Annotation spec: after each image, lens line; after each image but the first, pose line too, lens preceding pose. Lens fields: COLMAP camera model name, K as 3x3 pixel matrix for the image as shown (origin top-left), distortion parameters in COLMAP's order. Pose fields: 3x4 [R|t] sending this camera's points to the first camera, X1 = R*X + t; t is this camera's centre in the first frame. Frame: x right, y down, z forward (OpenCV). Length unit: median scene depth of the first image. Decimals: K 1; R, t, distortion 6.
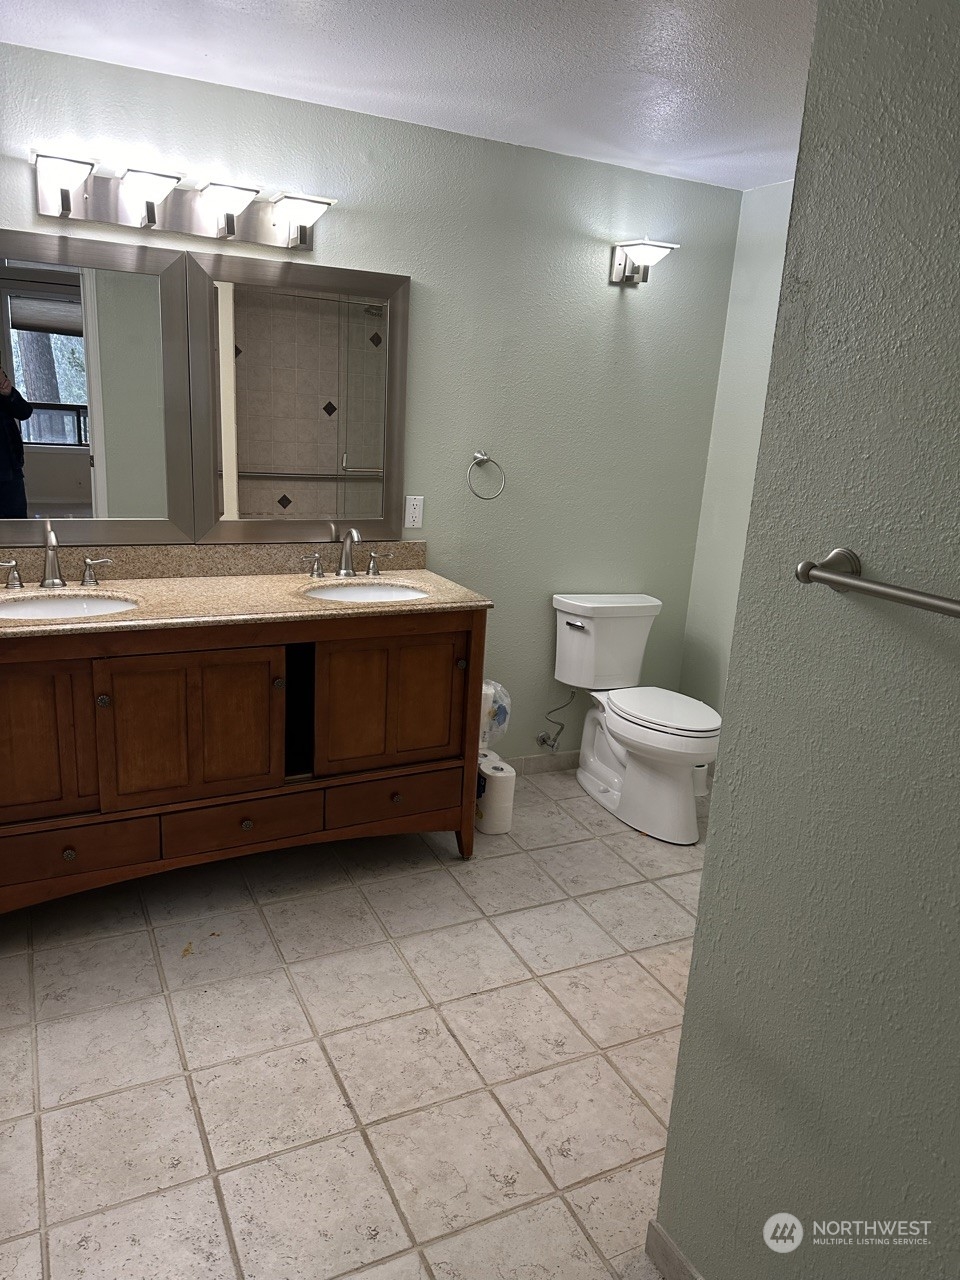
lens RADIAL K [[889.9, 0, 485.8], [0, 889.9, 653.1], [0, 0, 1]] dist [0.166677, -0.338126]
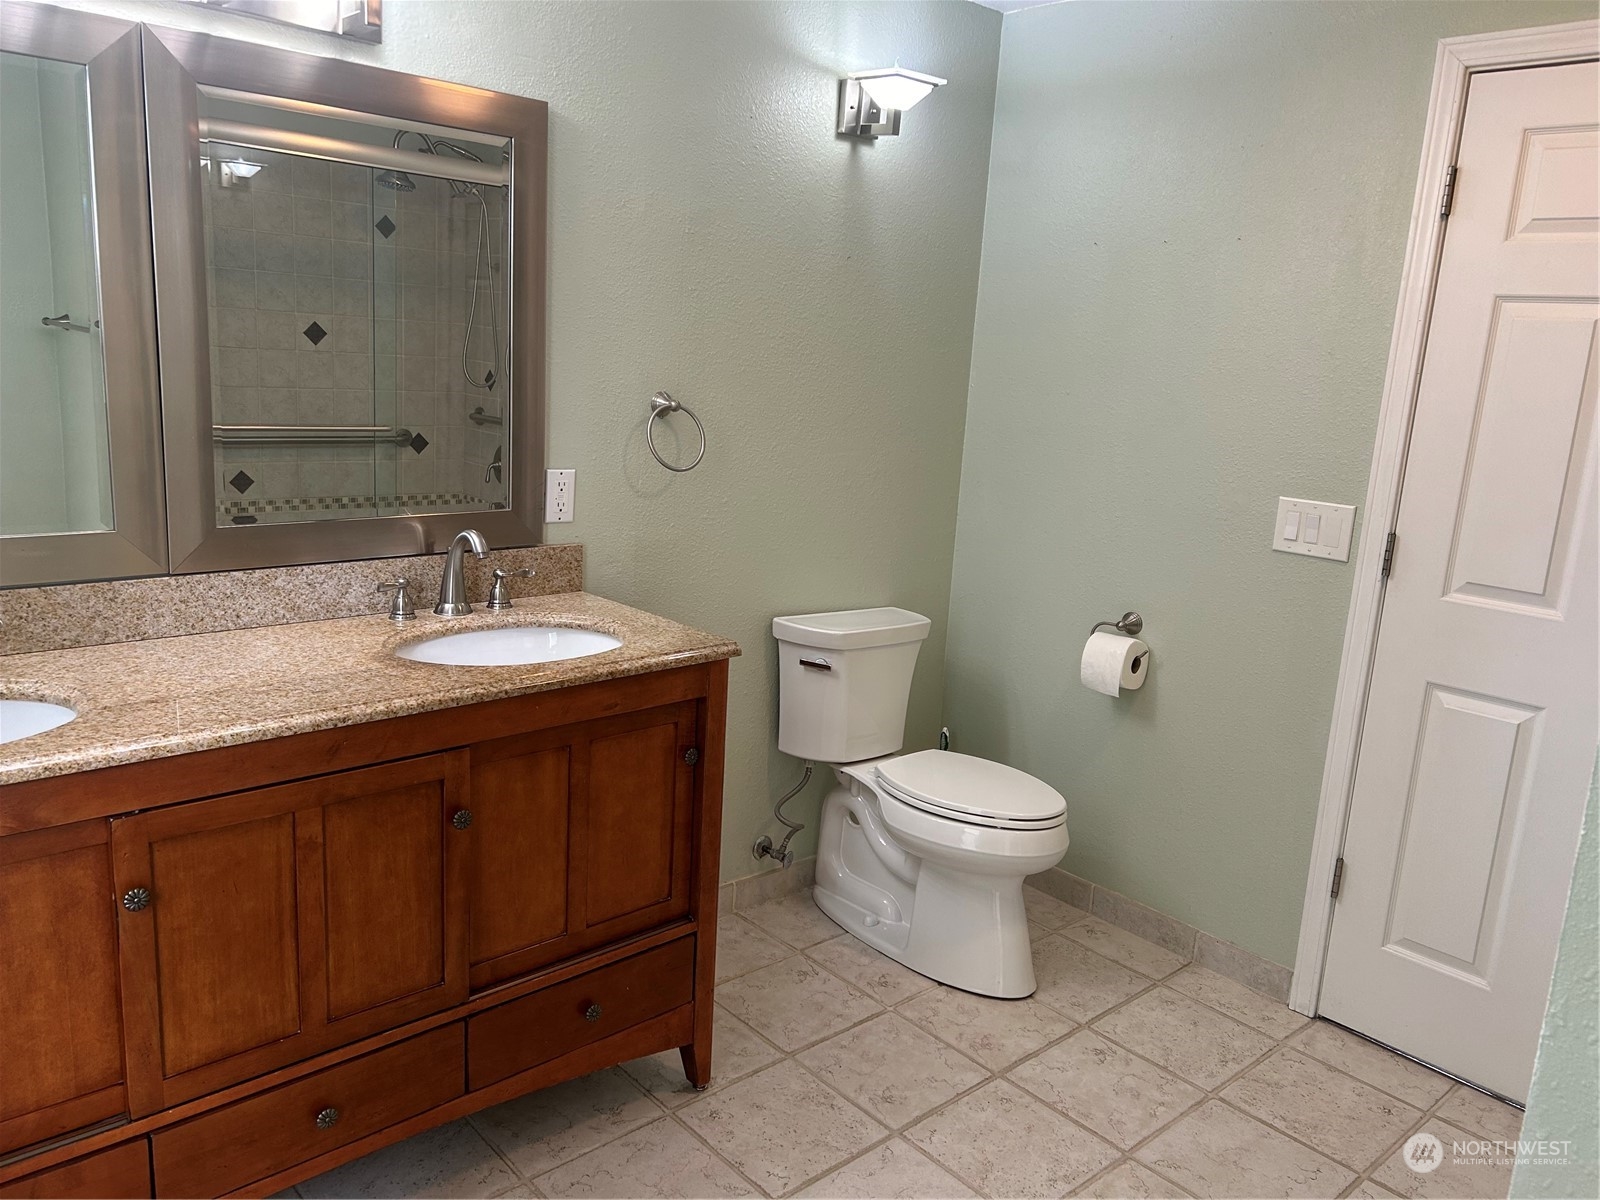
lens RADIAL K [[1194.9, 0, 803.4], [0, 1194.9, 606.0], [0, 0, 1]] dist [0.059876, -0.070636]
pose [[0.963181, -0.060074, 0.262058, -0.140546], [0.072775, 0.996585, -0.039024, -0.044851], [-0.258818, 0.056658, 0.964263, 0.211281]]
